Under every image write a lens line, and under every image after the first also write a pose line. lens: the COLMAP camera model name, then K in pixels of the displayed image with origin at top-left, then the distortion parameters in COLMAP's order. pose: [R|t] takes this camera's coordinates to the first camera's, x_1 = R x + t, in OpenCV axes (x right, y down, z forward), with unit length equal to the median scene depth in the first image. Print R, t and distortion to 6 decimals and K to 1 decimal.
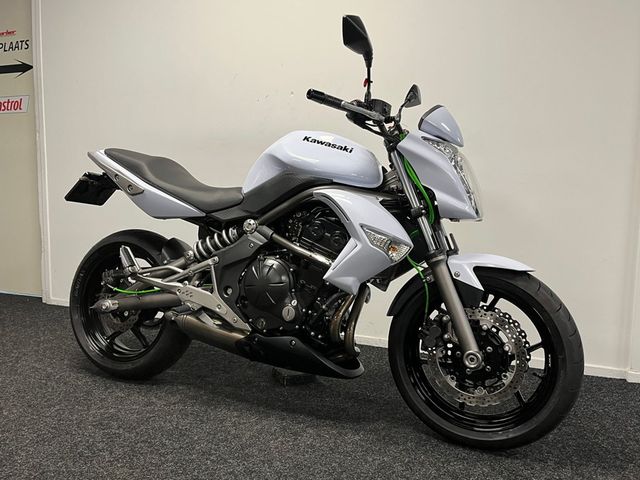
lens RADIAL K [[544.1, 0, 317.8], [0, 544.1, 243.1], [0, 0, 1]] dist [0.074494, 0.004259]
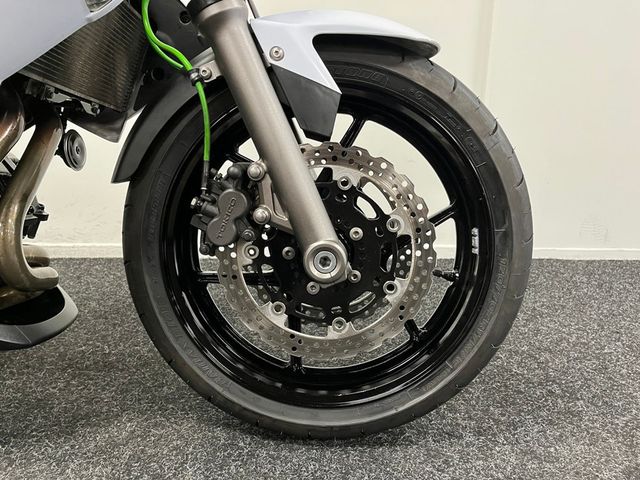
lens RADIAL K [[480.1, 0, 317.1], [0, 480.1, 240.0], [0, 0, 1]] dist [0.009299, -0.000411]
pose [[0.912195, -0.107884, 0.395298, 0.129704], [0.040762, 0.983824, 0.174440, 0.128642], [-0.407723, -0.143011, 0.901837, 0.654805]]
